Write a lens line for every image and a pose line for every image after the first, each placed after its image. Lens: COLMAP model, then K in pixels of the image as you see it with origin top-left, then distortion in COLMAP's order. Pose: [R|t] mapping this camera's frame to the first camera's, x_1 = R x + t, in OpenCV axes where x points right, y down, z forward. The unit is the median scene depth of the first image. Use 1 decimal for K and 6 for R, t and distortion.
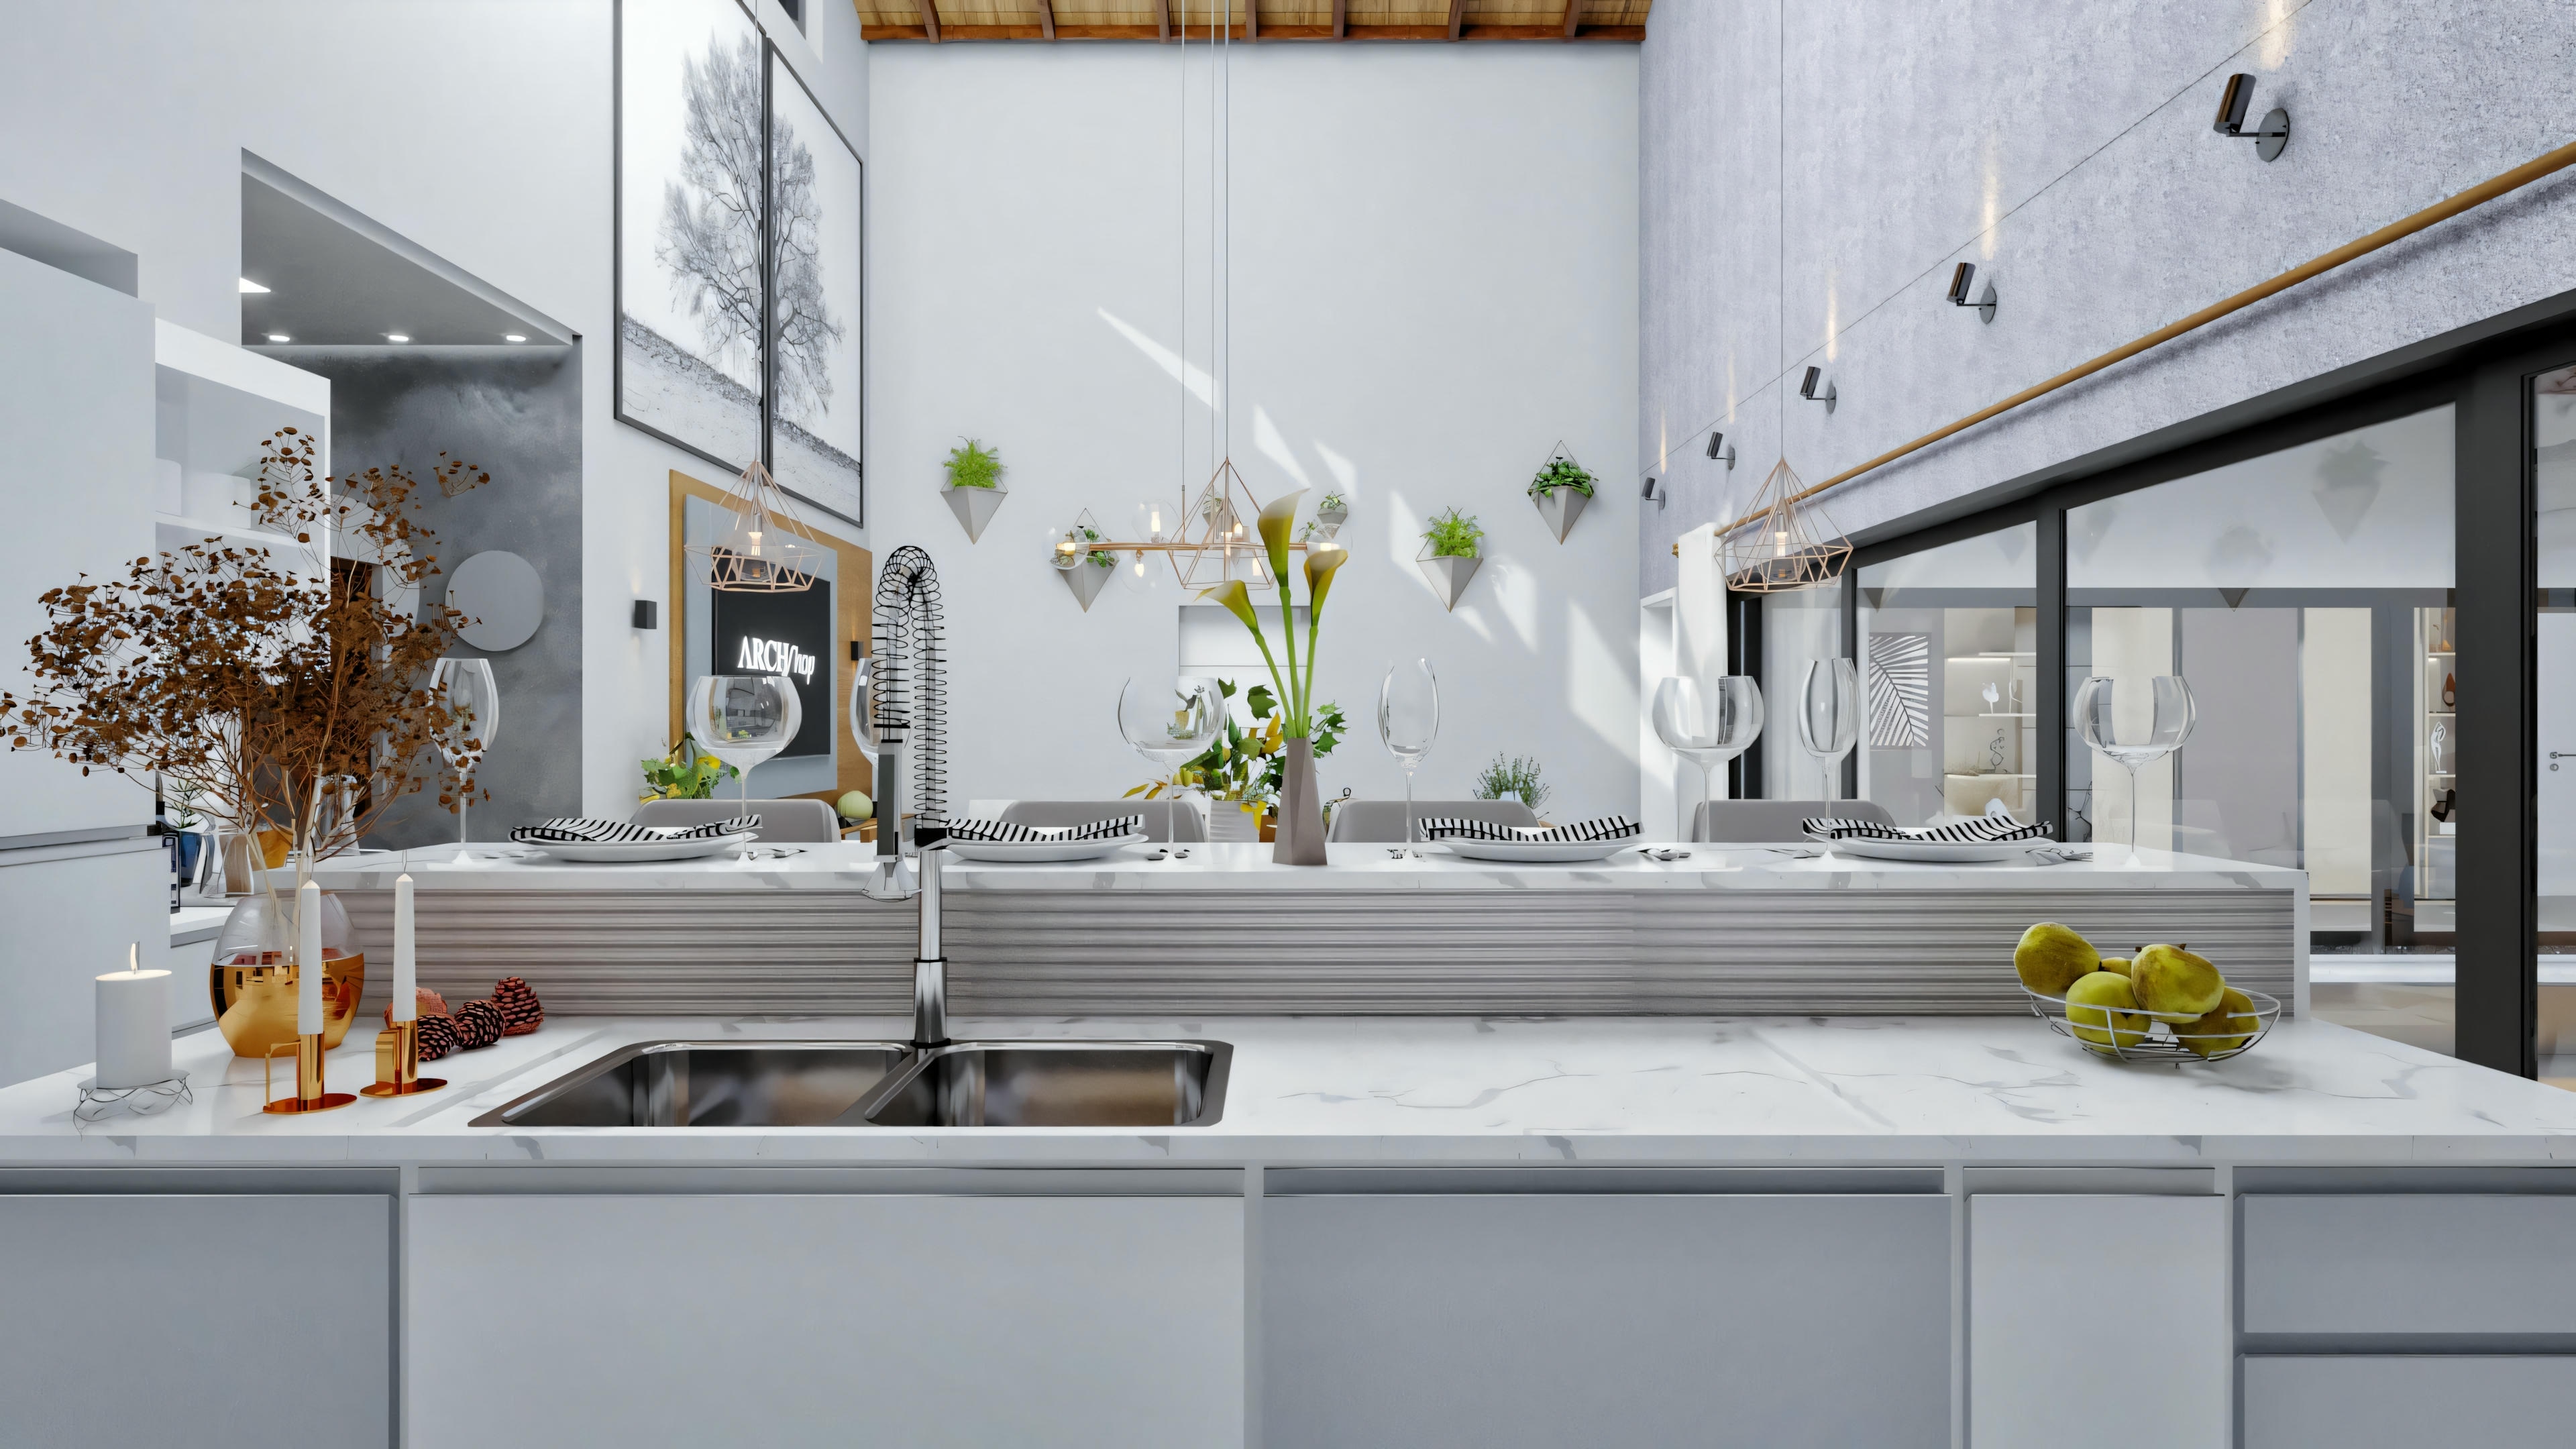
lens RADIAL K [[1558.7, 0, 1288.0], [0, 1558.7, 724.5], [0, 0, 1]] dist [0.000560, -0.001152]
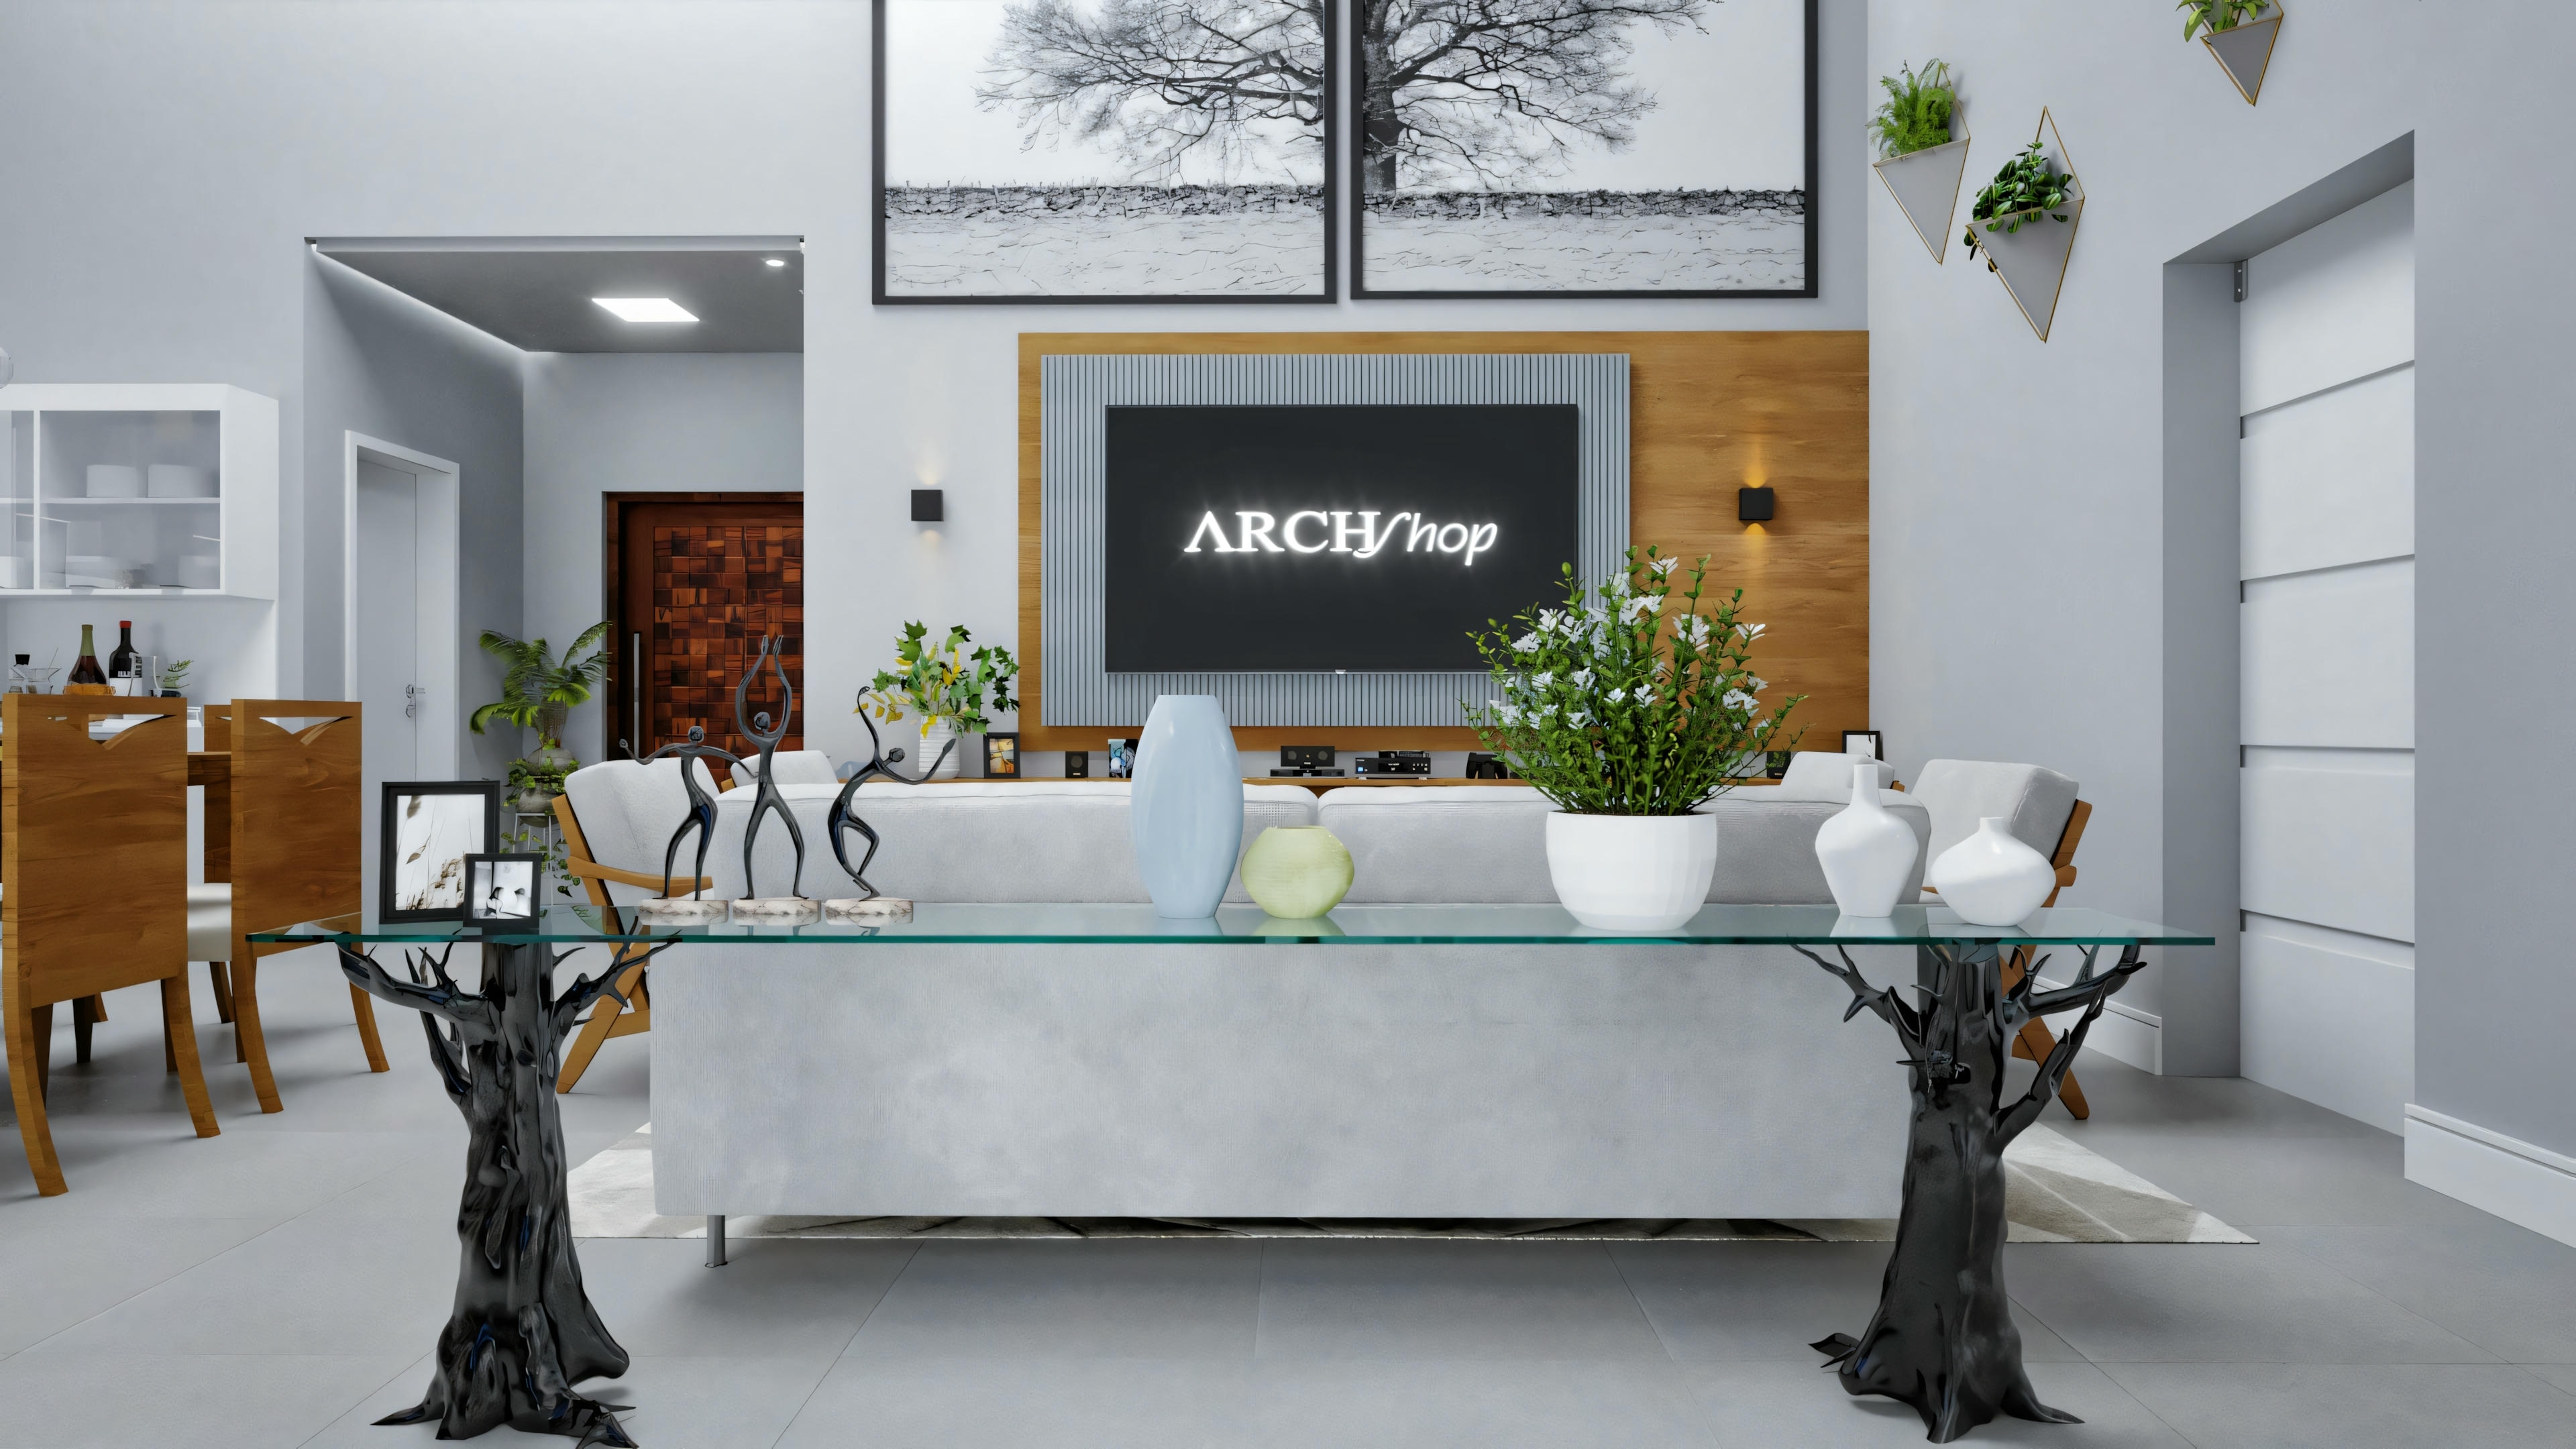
lens RADIAL K [[1558.7, 0, 1288.0], [0, 1558.7, 724.5], [0, 0, 1]] dist [0.000560, -0.001152]
pose [[-0.017188, -0.003608, -0.999846, 0.469219], [0.000223, 0.999993, -0.003612, 0.057546], [0.999852, -0.000285, -0.017187, 1.162523]]
